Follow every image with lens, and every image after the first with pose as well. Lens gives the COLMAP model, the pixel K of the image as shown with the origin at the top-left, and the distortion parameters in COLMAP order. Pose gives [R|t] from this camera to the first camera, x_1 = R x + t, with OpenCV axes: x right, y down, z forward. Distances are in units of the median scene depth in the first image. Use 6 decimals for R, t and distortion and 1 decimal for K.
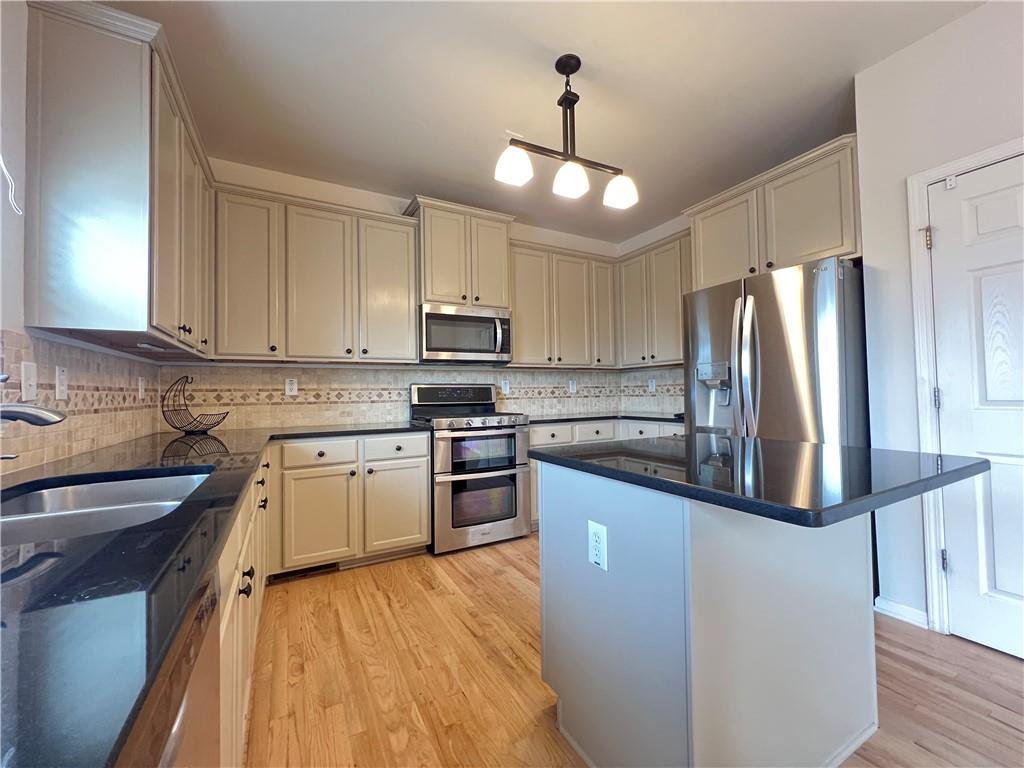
lens RADIAL K [[409.8, 0, 512.0], [0, 409.8, 384.0], [0, 0, 1]] dist [-0.000877, 0.000463]
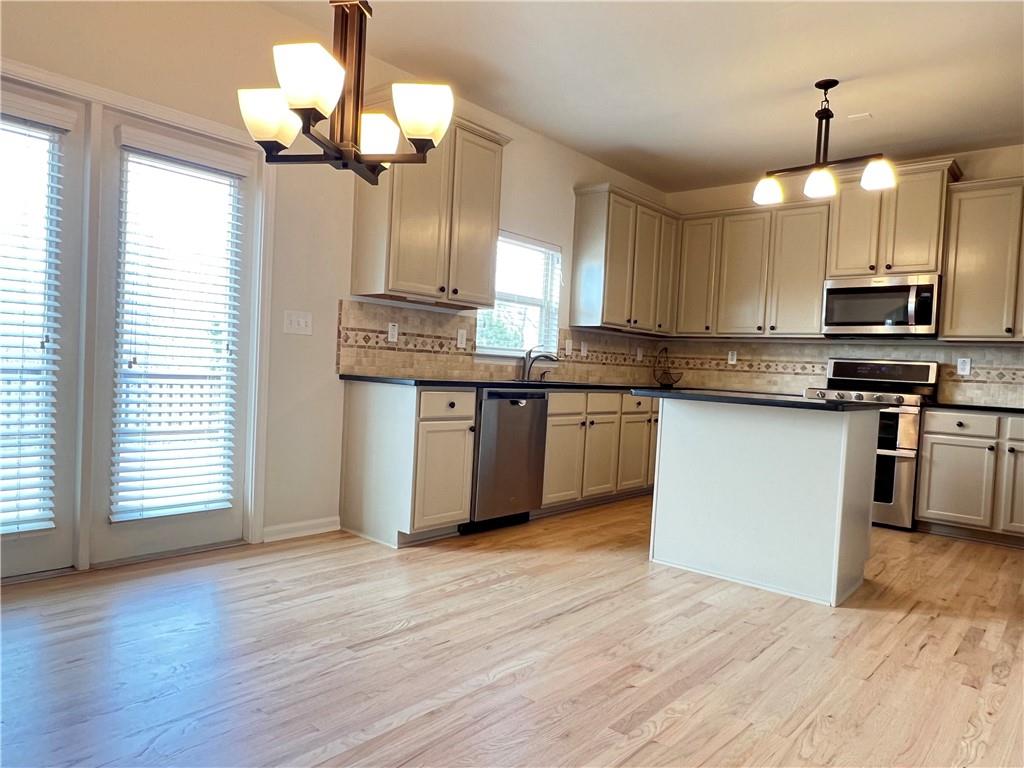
lens RADIAL K [[680.6, 0, 512.0], [0, 680.6, 384.0], [0, 0, 1]] dist [0.004791, 0.002983]
pose [[0.353934, 0.057267, -0.933516, 1.314754], [-0.036551, 0.998208, 0.047377, 0.015830], [0.934556, 0.017352, 0.355393, -0.407859]]
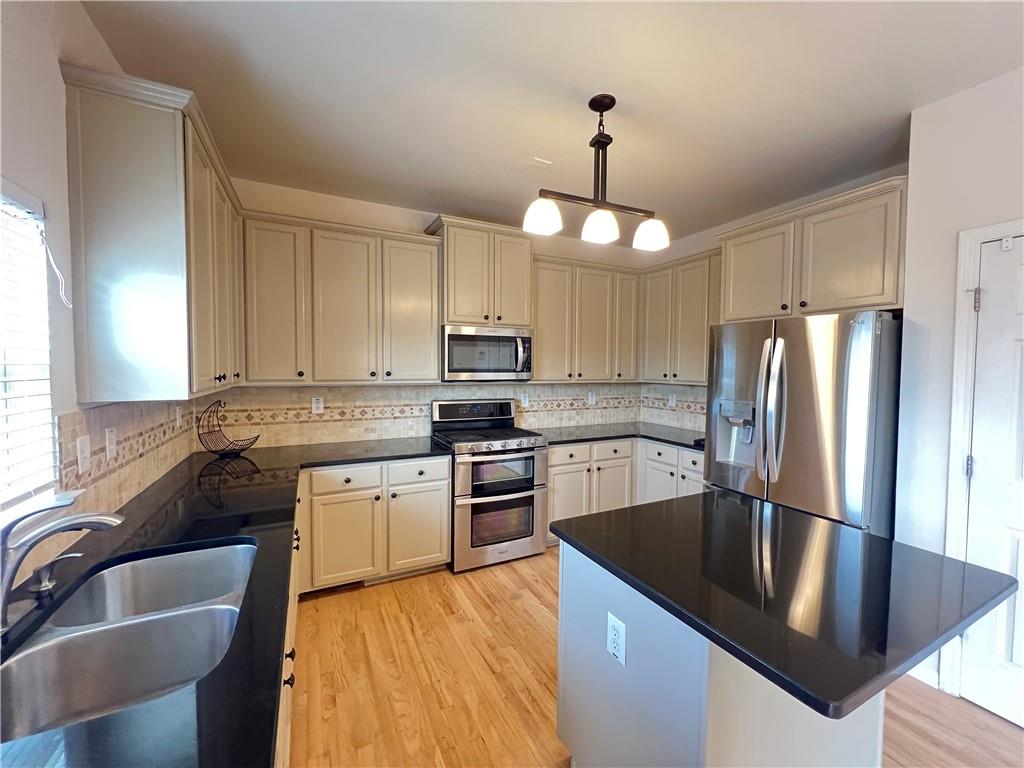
lens RADIAL K [[409.8, 0, 512.0], [0, 409.8, 384.0], [0, 0, 1]] dist [-0.000877, 0.000463]
pose [[0.998945, 0.026224, -0.037689, -0.015502], [-0.023677, 0.997505, 0.066510, -0.143182], [0.039339, -0.065547, 0.997074, -0.003585]]
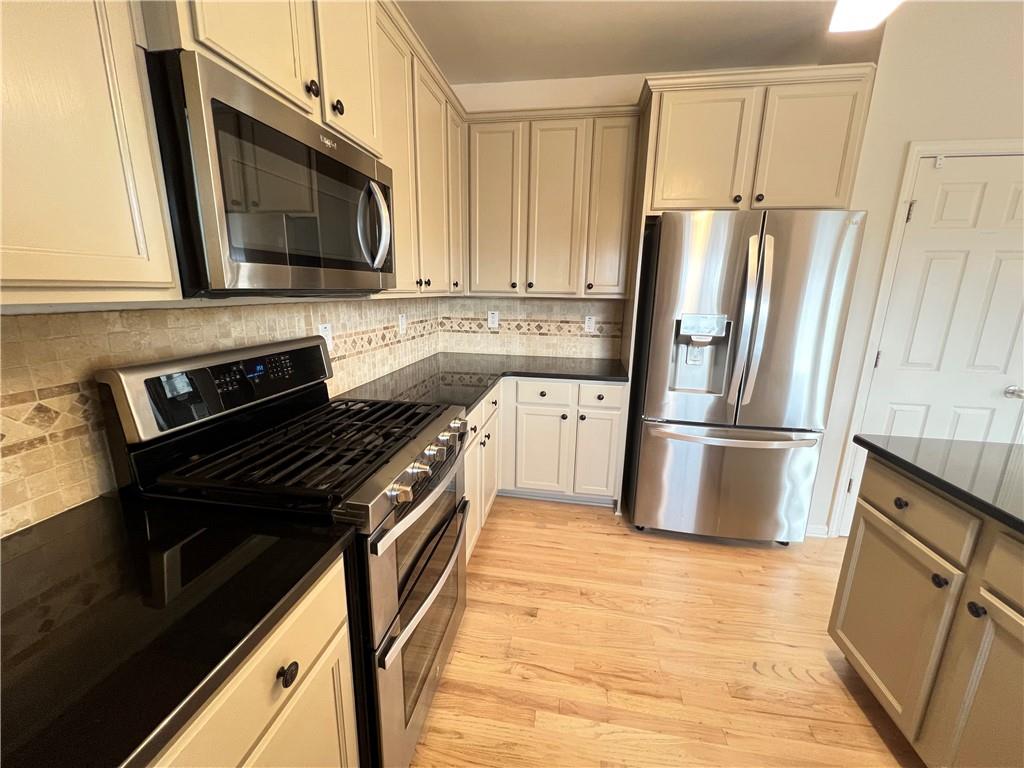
lens RADIAL K [[409.8, 0, 512.0], [0, 409.8, 384.0], [0, 0, 1]] dist [-0.000877, 0.000463]
pose [[0.615515, -0.150001, 0.773719, -0.369429], [-0.046553, 0.973087, 0.225686, -0.081107], [-0.786749, -0.174932, 0.591966, 0.794062]]
